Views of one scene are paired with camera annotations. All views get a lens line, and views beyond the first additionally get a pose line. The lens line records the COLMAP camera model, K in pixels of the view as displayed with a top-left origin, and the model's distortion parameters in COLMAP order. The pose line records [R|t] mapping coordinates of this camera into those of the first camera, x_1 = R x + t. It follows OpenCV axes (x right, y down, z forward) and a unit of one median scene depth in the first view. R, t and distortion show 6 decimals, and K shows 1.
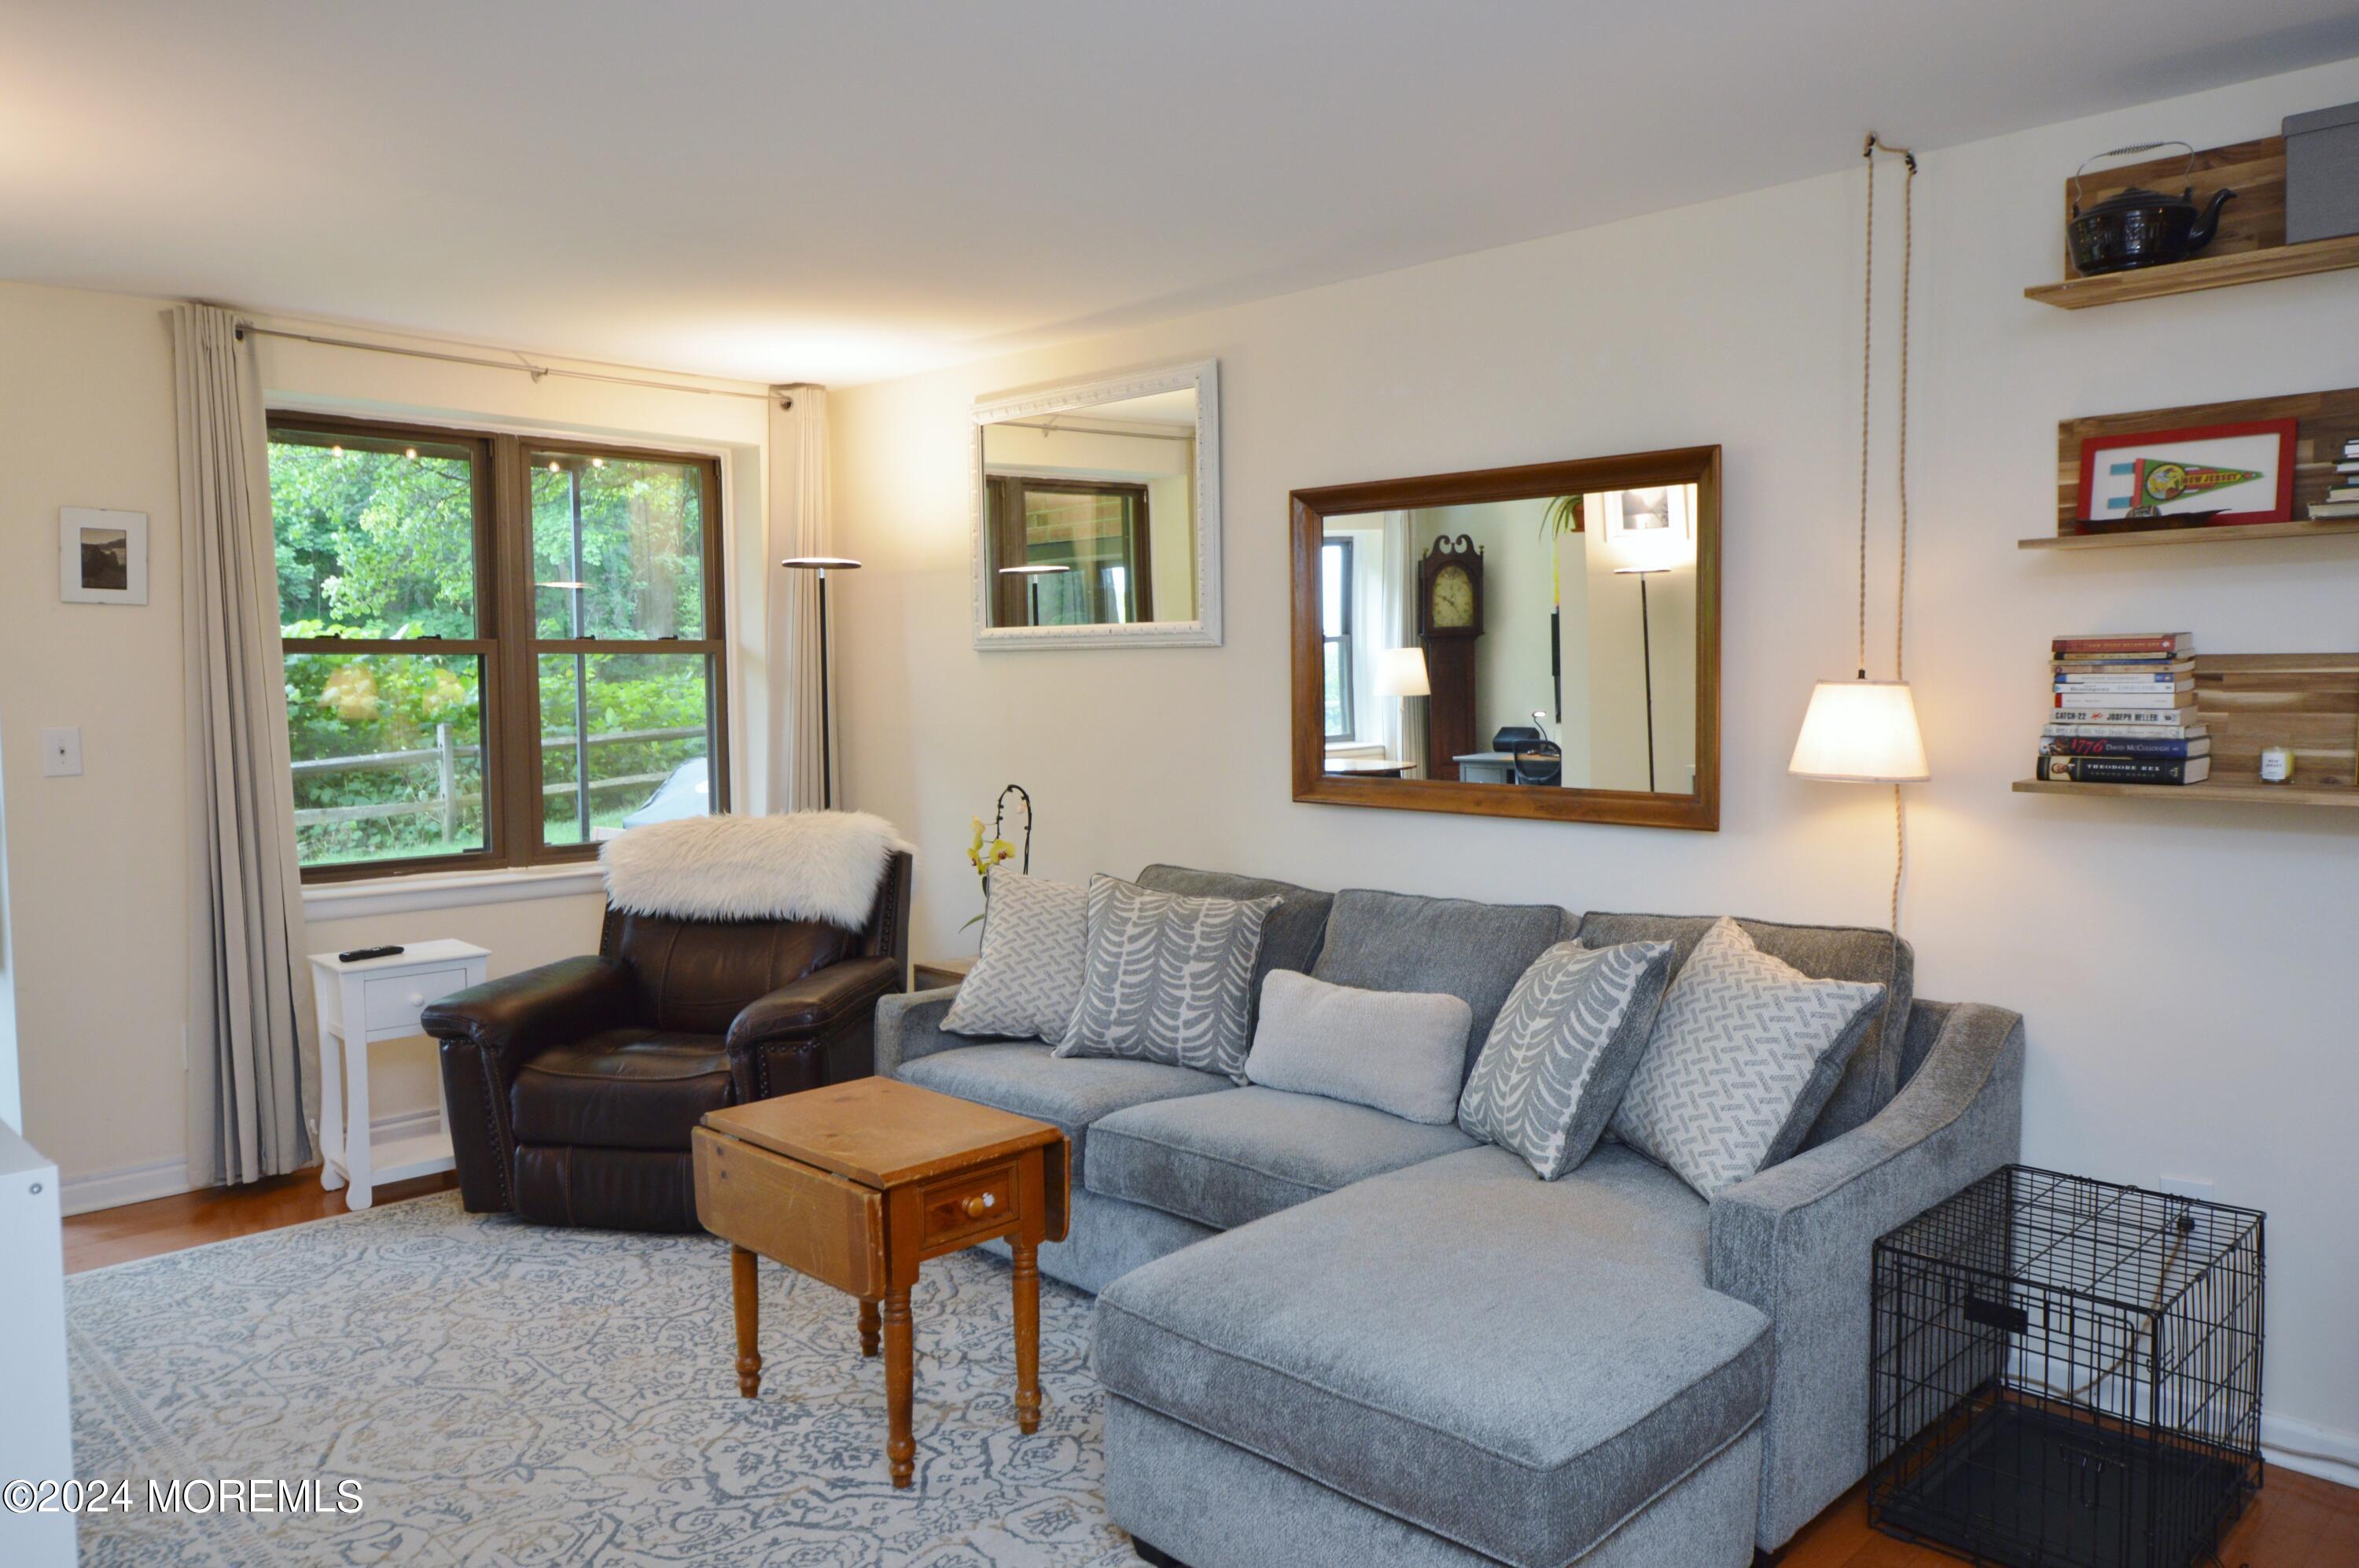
lens RADIAL K [[1641.2, 0, 1194.8], [0, 1641.2, 771.9], [0, 0, 1]] dist [-0.001273, -0.004594]
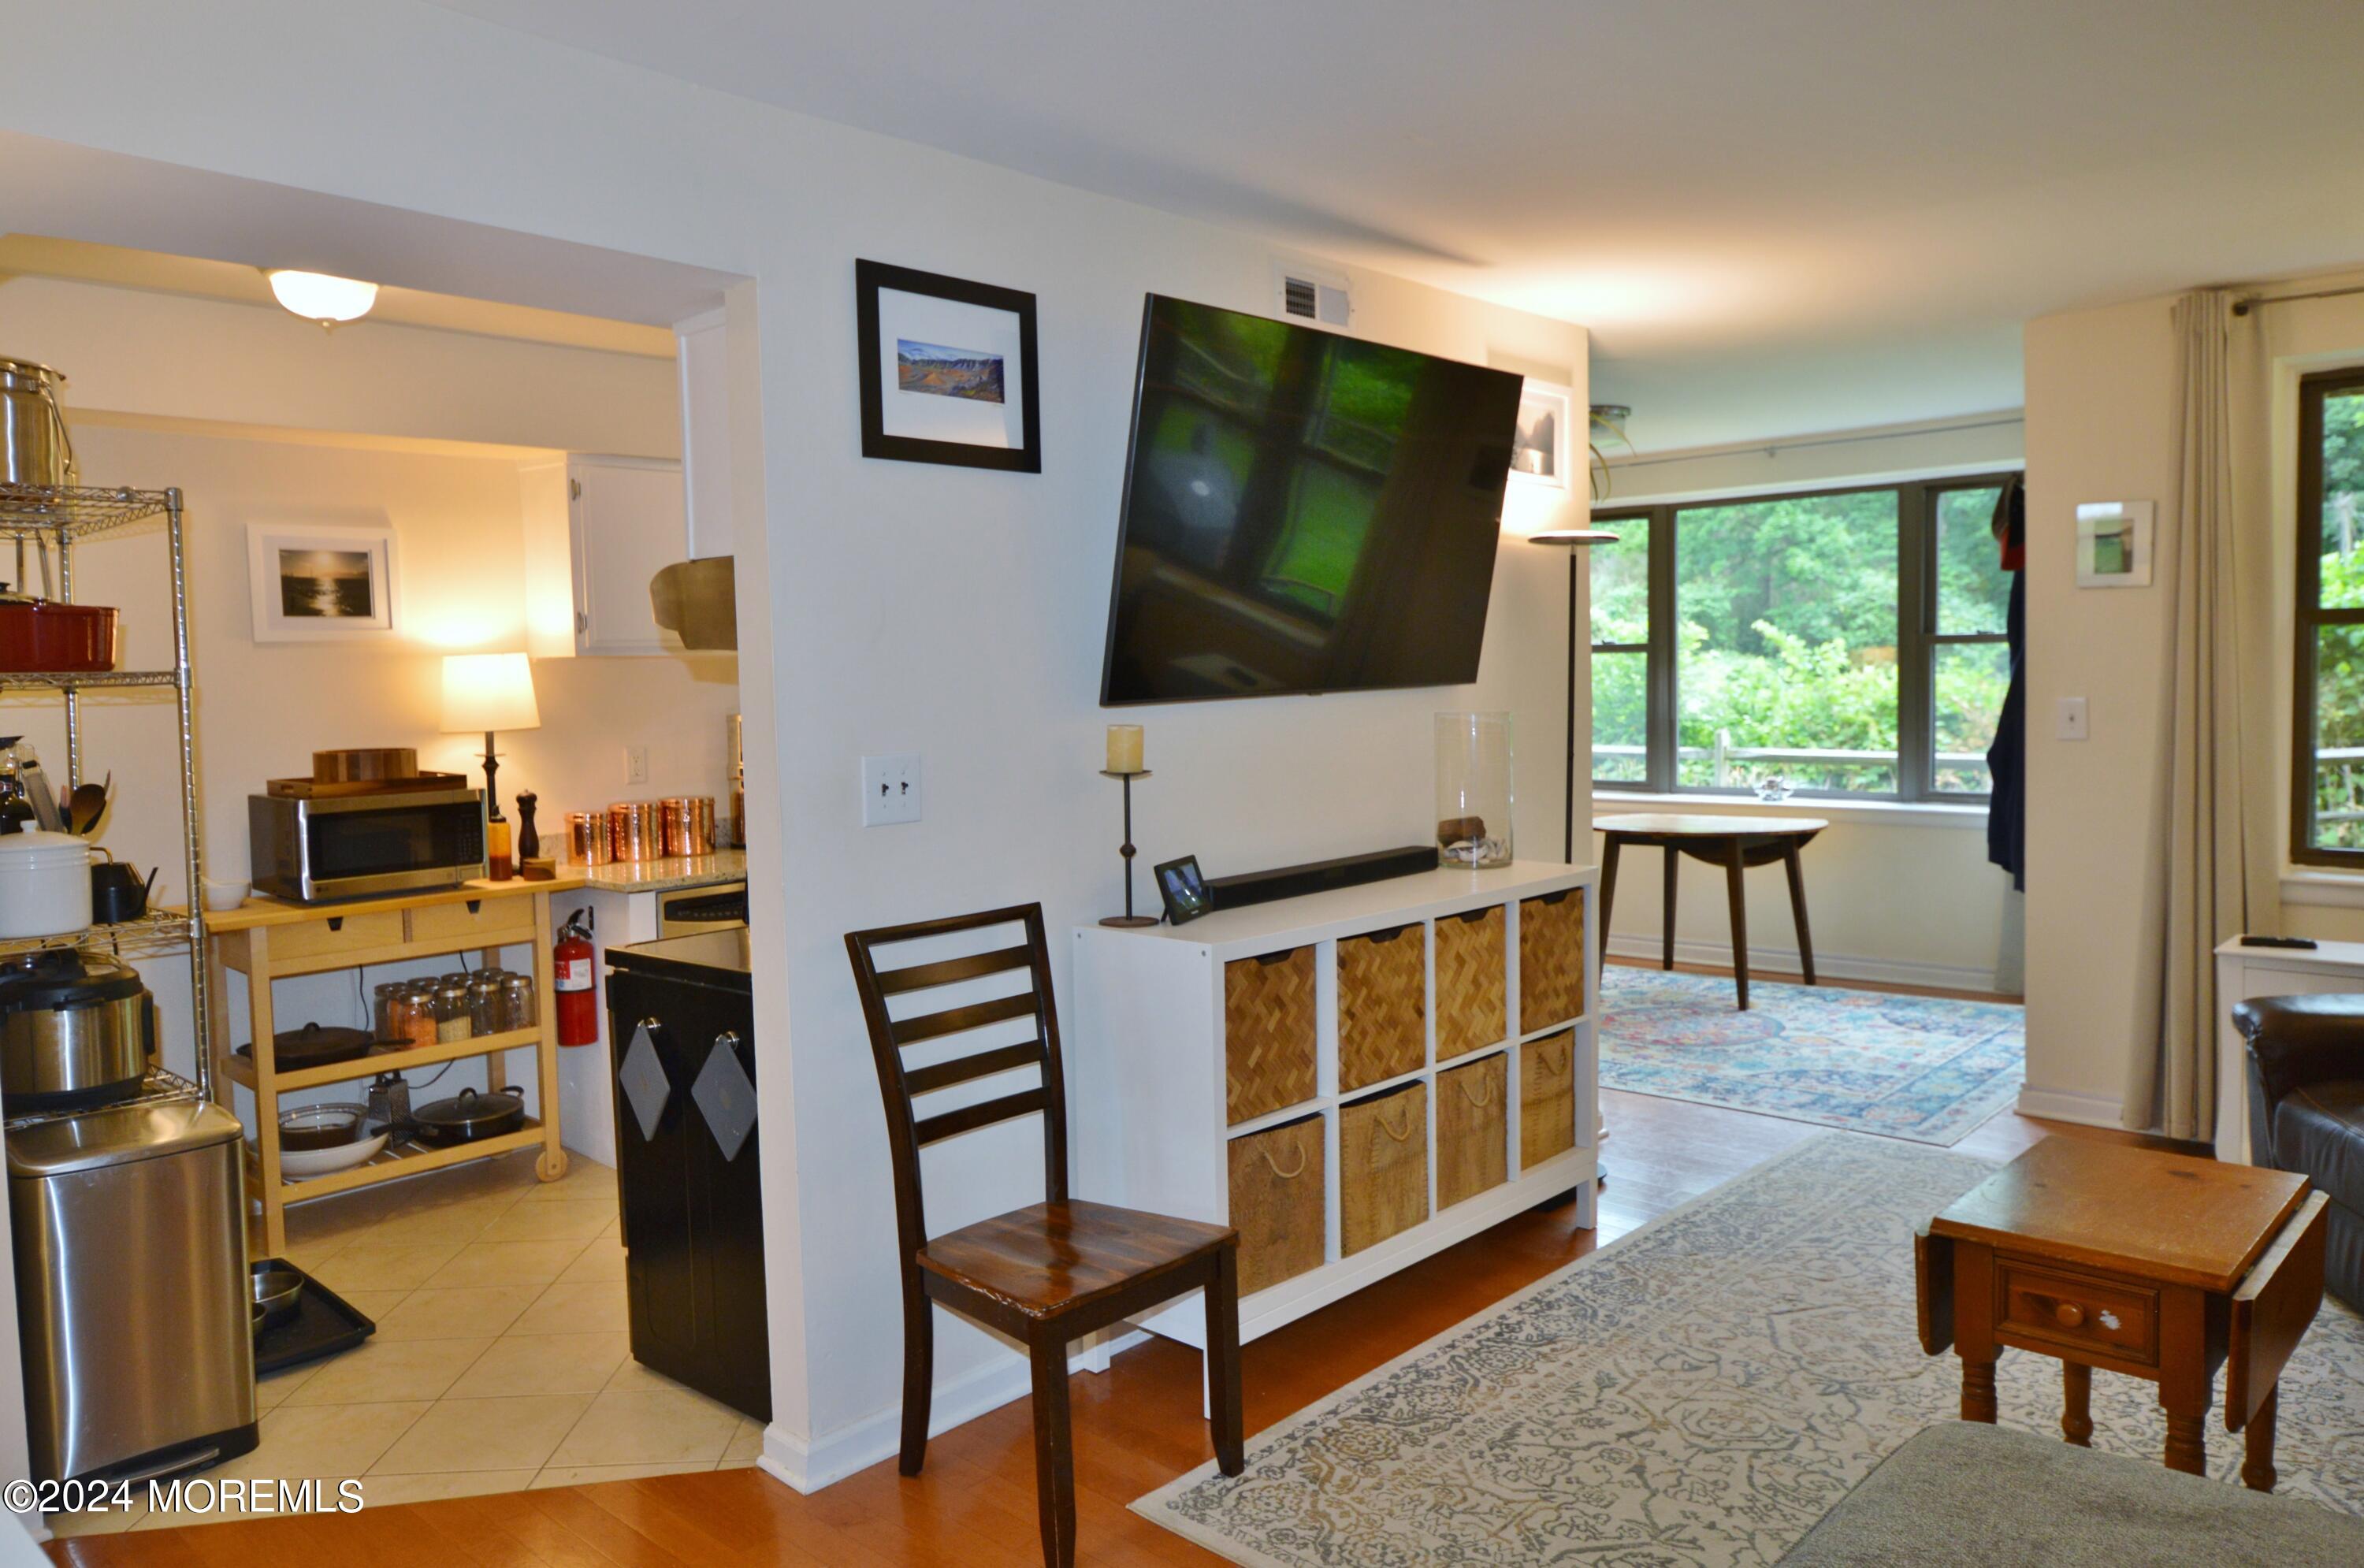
lens RADIAL K [[1644.6, 0, 1206.5], [0, 1644.6, 767.8], [0, 0, 1]] dist [-0.001273, -0.004594]
pose [[0.031601, 0.066145, -0.997309, 0.535310], [-0.037019, 0.997201, 0.064965, -0.037077], [0.998815, 0.034867, 0.033961, 0.434531]]
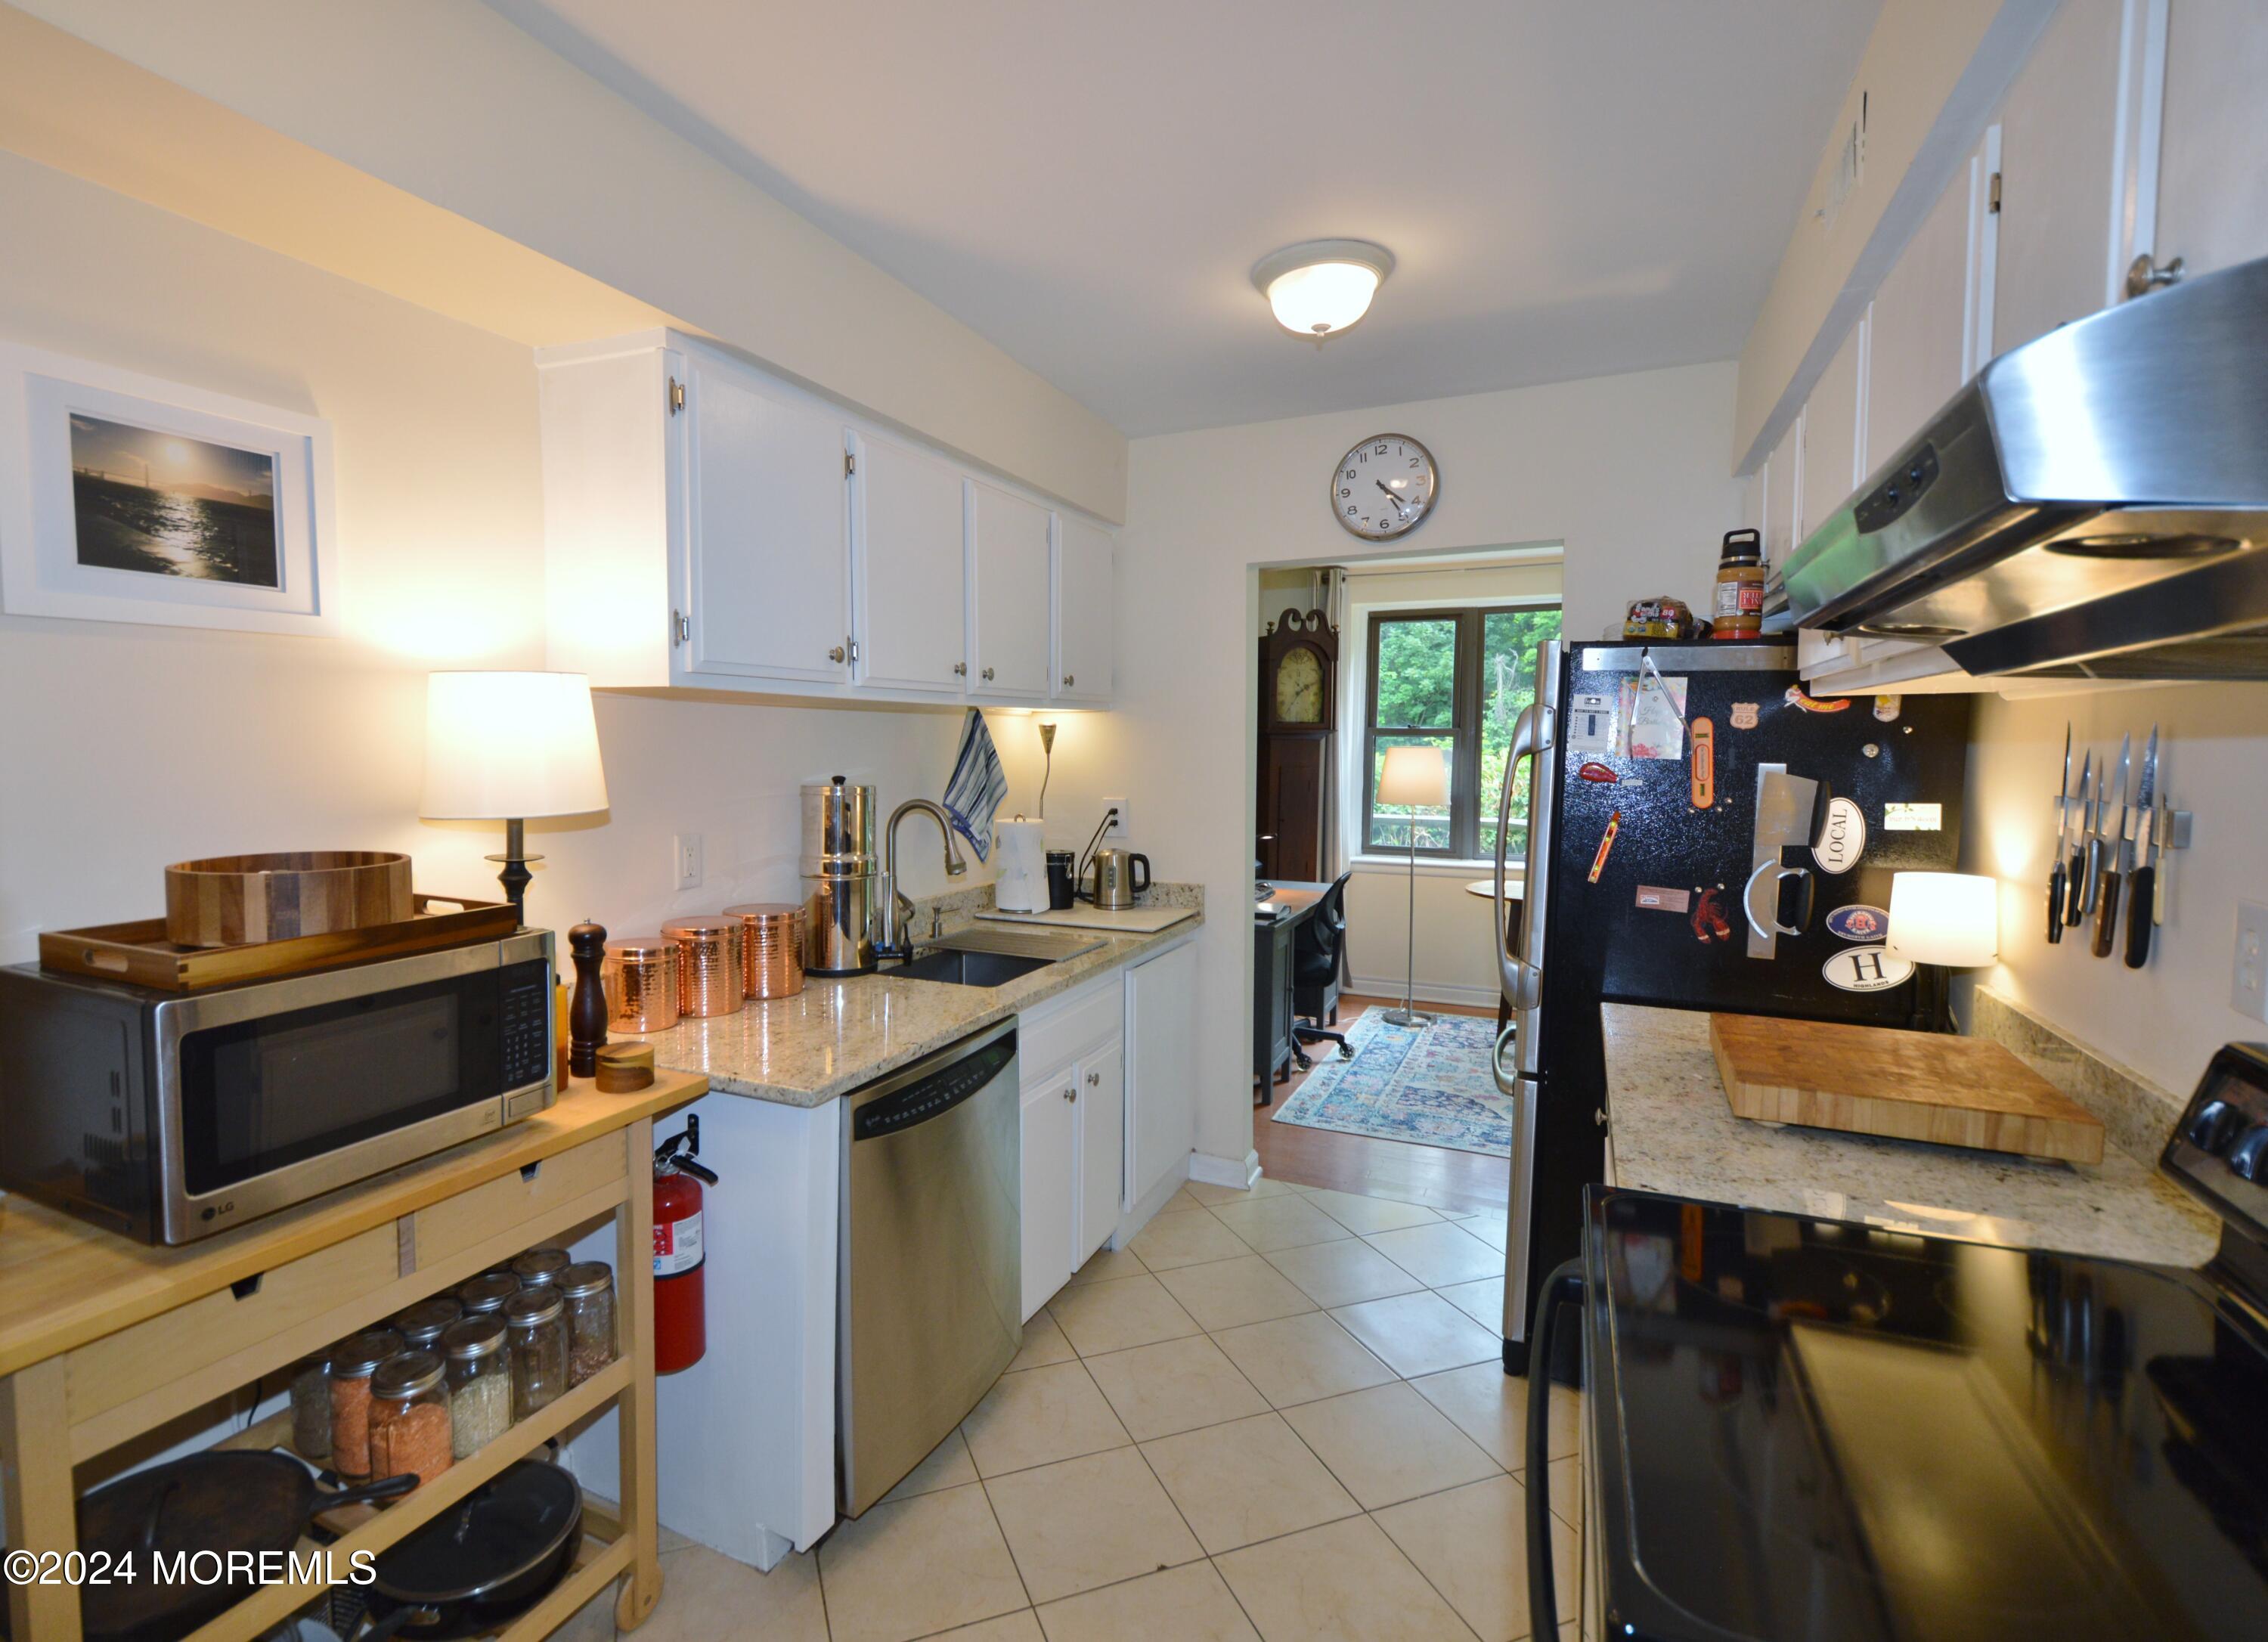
lens RADIAL K [[1082.9, 0, 1051.6], [0, 1082.9, 814.0], [0, 0, 1]] dist [0.002247, -0.000962]
pose [[0.314572, 0.070349, -0.946623, -0.305003], [-0.063141, 0.996592, 0.053081, 0.001261], [0.947131, 0.043073, 0.317942, -0.041758]]
